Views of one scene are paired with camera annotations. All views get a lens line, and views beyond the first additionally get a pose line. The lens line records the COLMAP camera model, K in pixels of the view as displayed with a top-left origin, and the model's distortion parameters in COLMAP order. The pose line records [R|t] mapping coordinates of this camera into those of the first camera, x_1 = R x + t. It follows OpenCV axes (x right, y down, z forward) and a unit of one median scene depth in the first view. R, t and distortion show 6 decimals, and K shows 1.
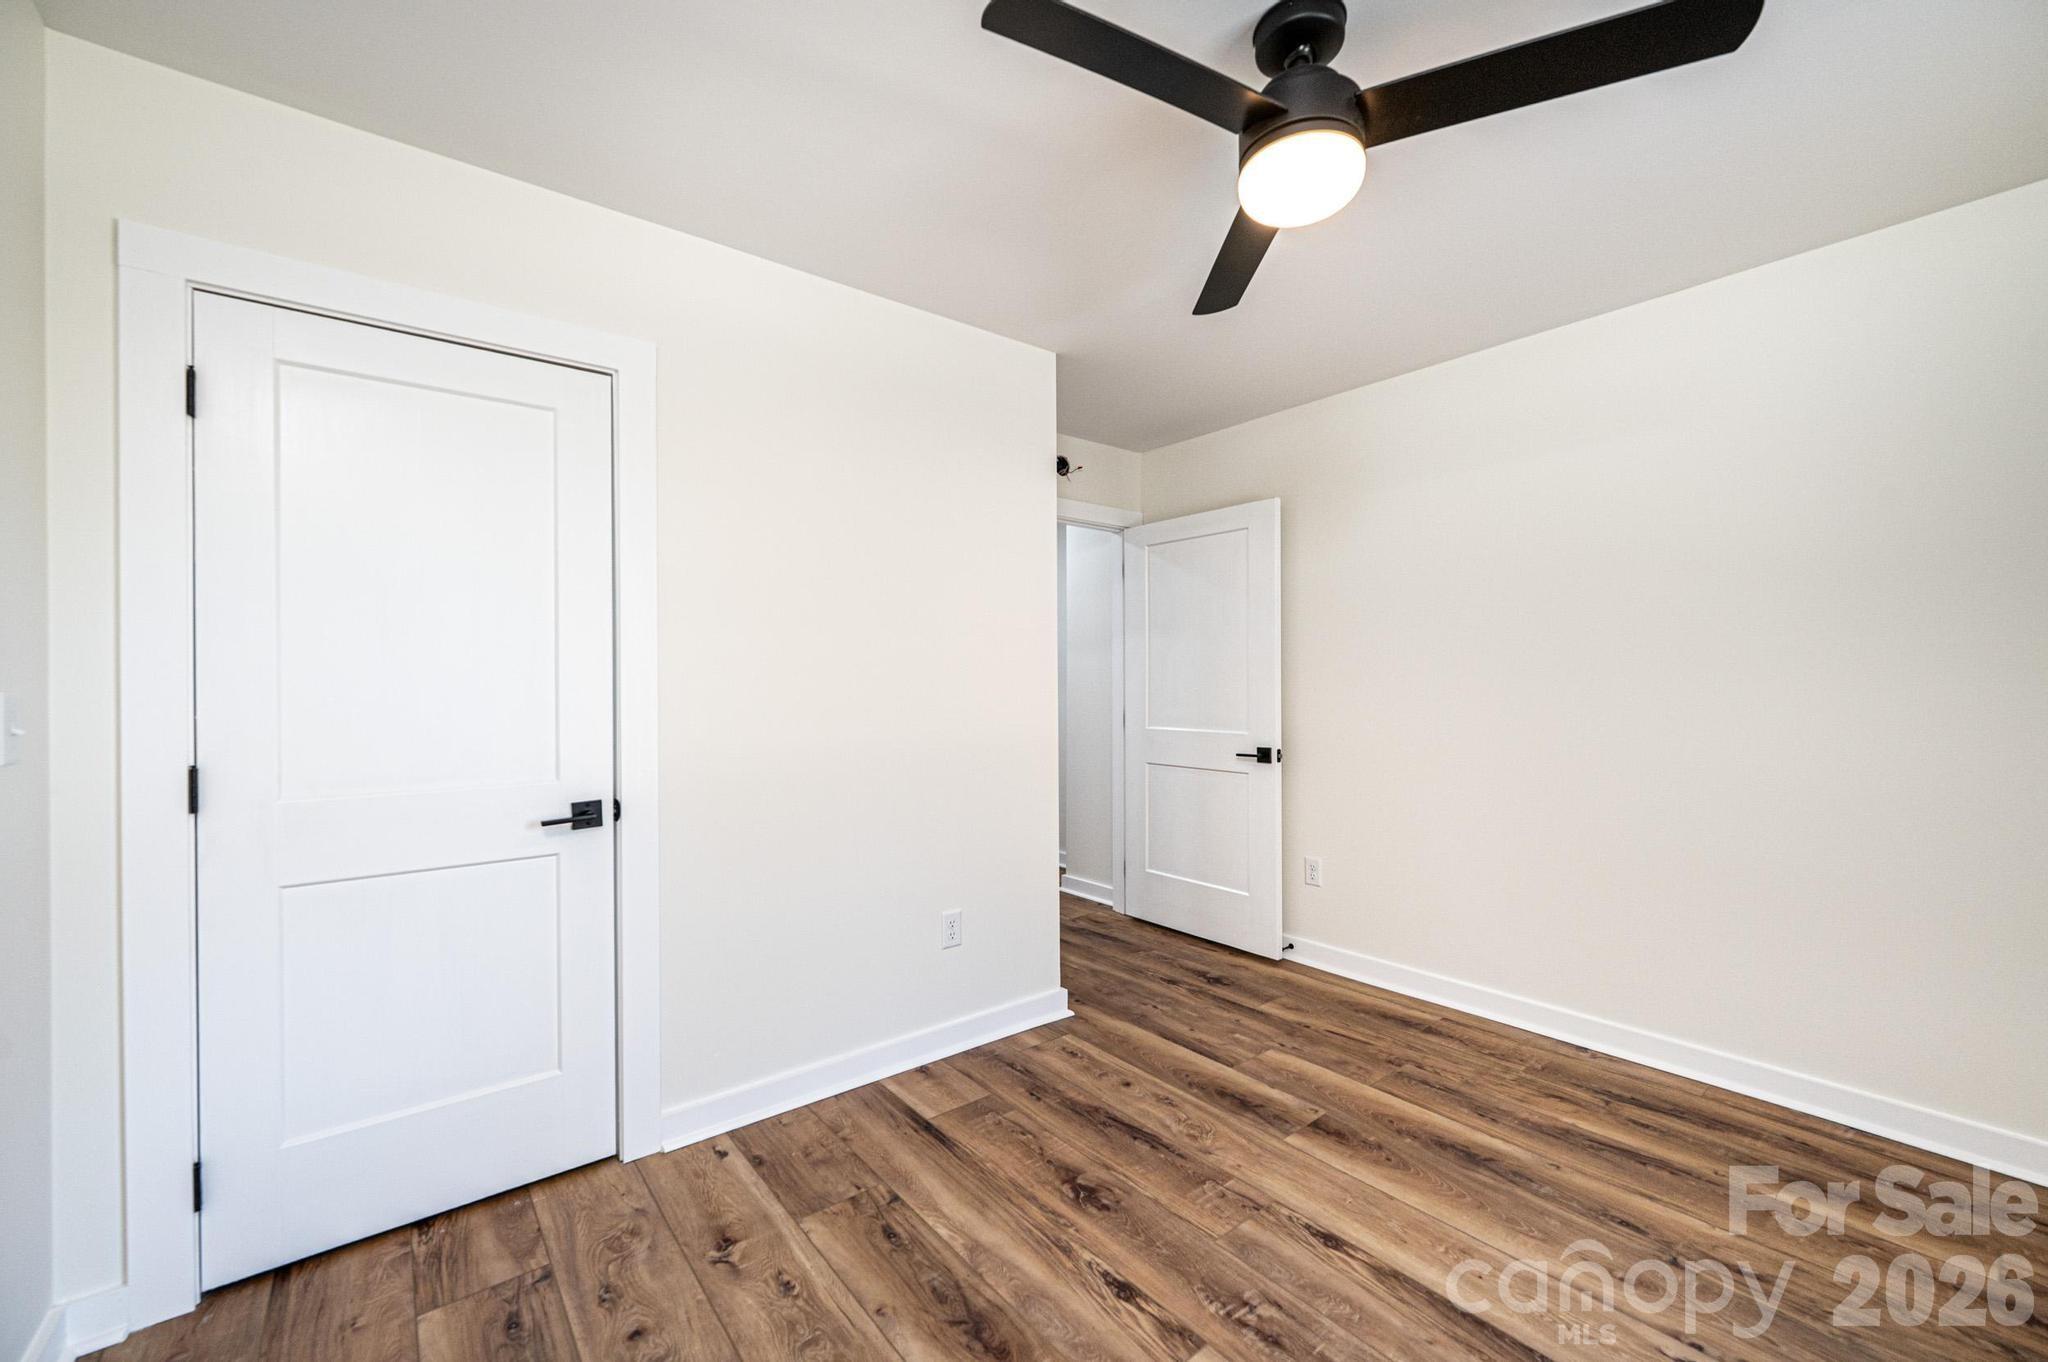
lens RADIAL K [[813.7, 0, 1024.0], [0, 813.7, 681.0], [0, 0, 1]] dist [-0.001403, -0.000053]
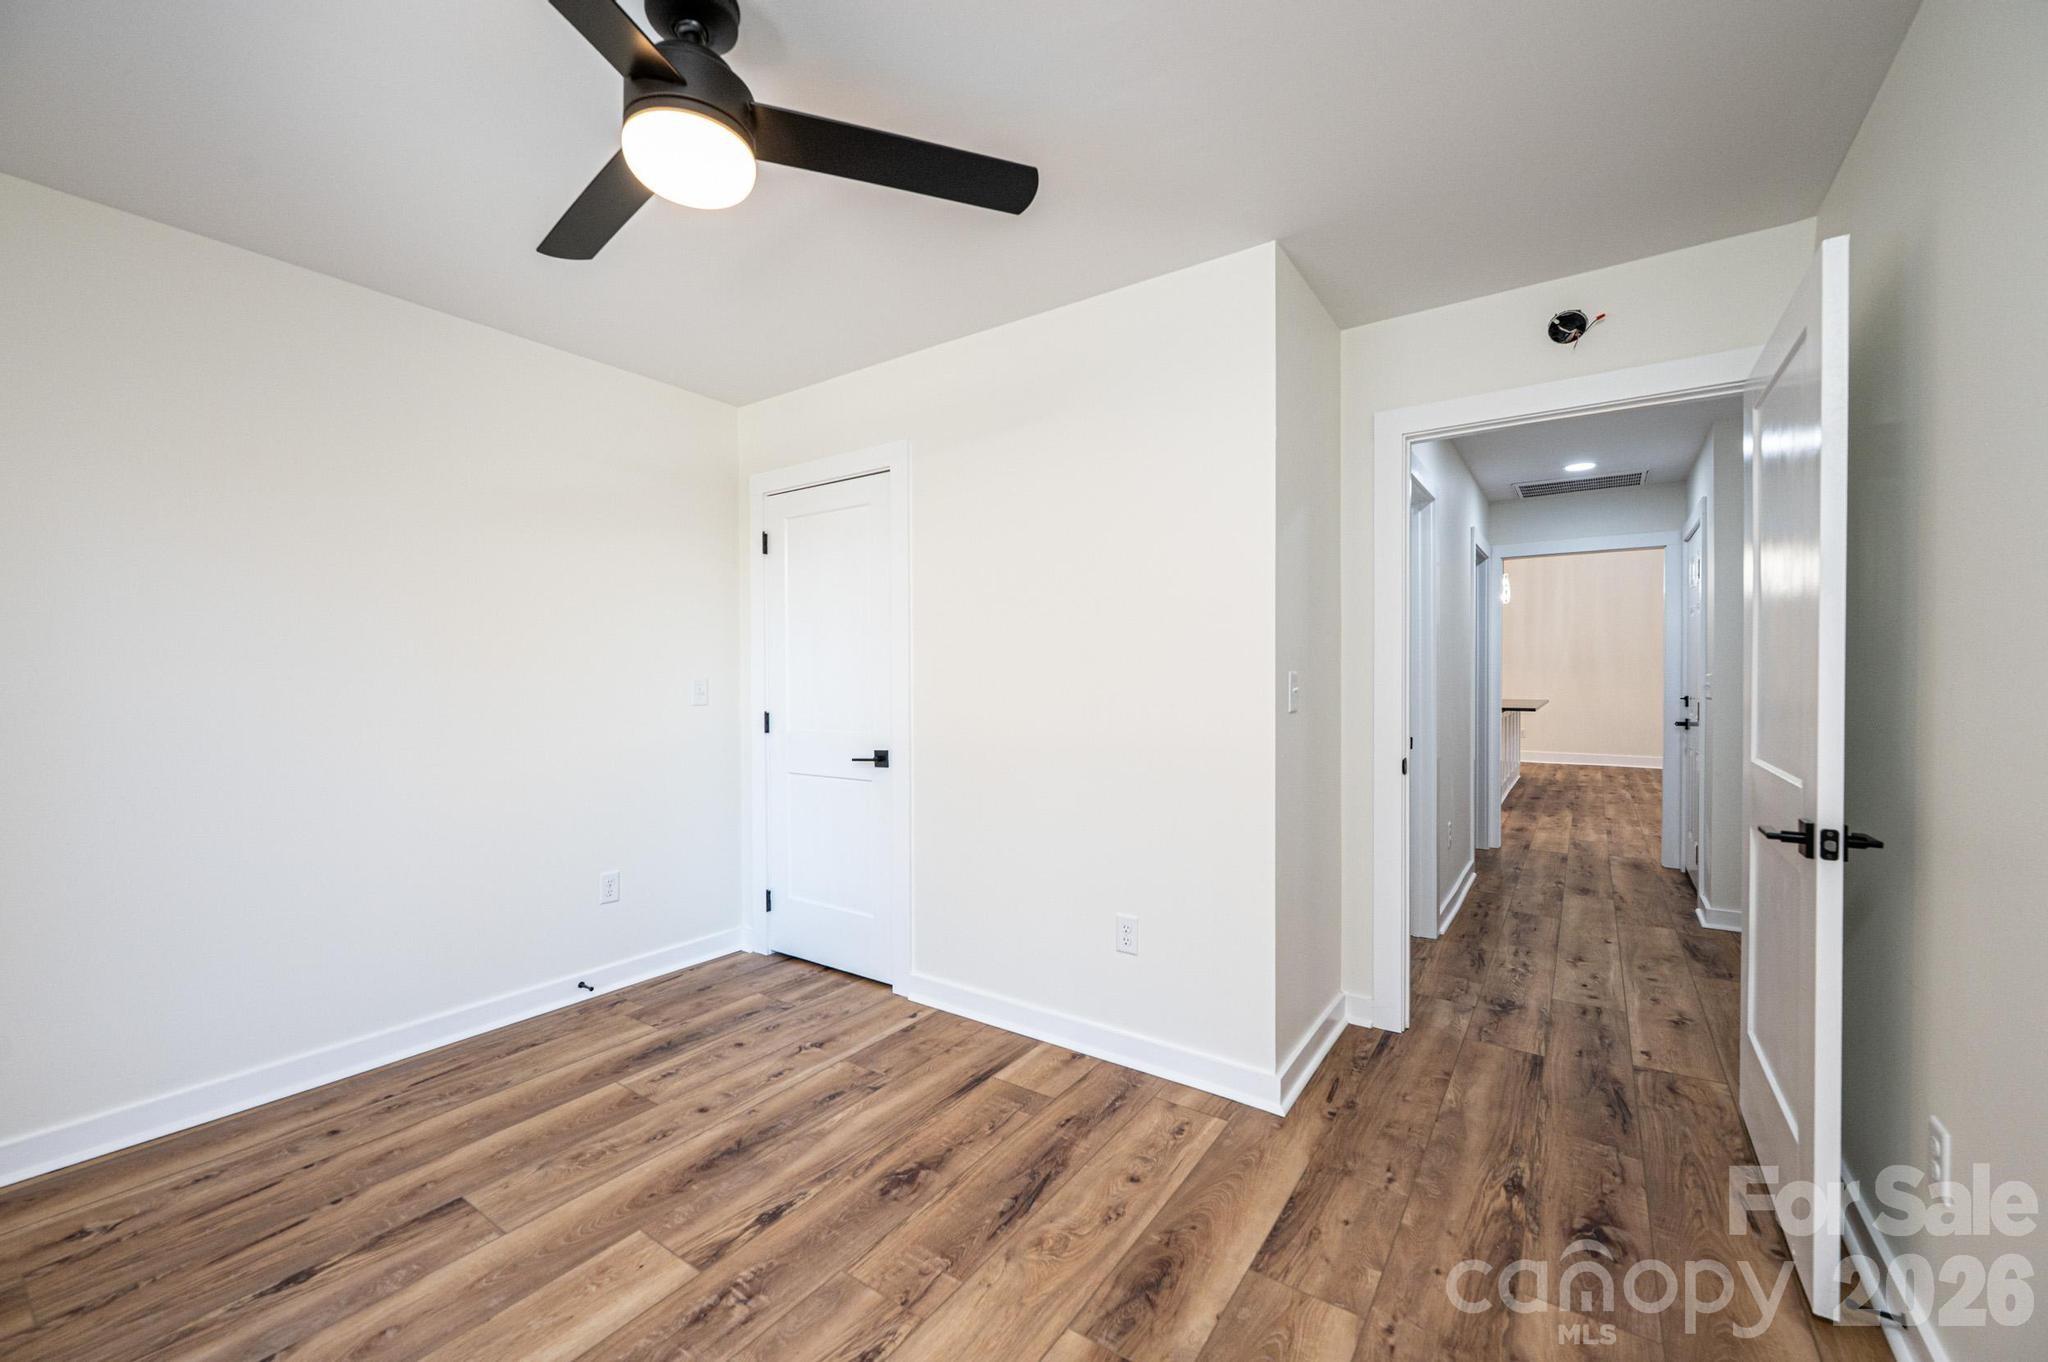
lens RADIAL K [[813.7, 0, 1024.0], [0, 813.7, 681.0], [0, 0, 1]] dist [-0.001403, -0.000053]
pose [[0.289185, 0.009634, -0.957225, 1.042413], [0.002820, 0.999936, 0.010916, -0.000597], [0.957269, -0.005856, 0.289140, 0.820239]]
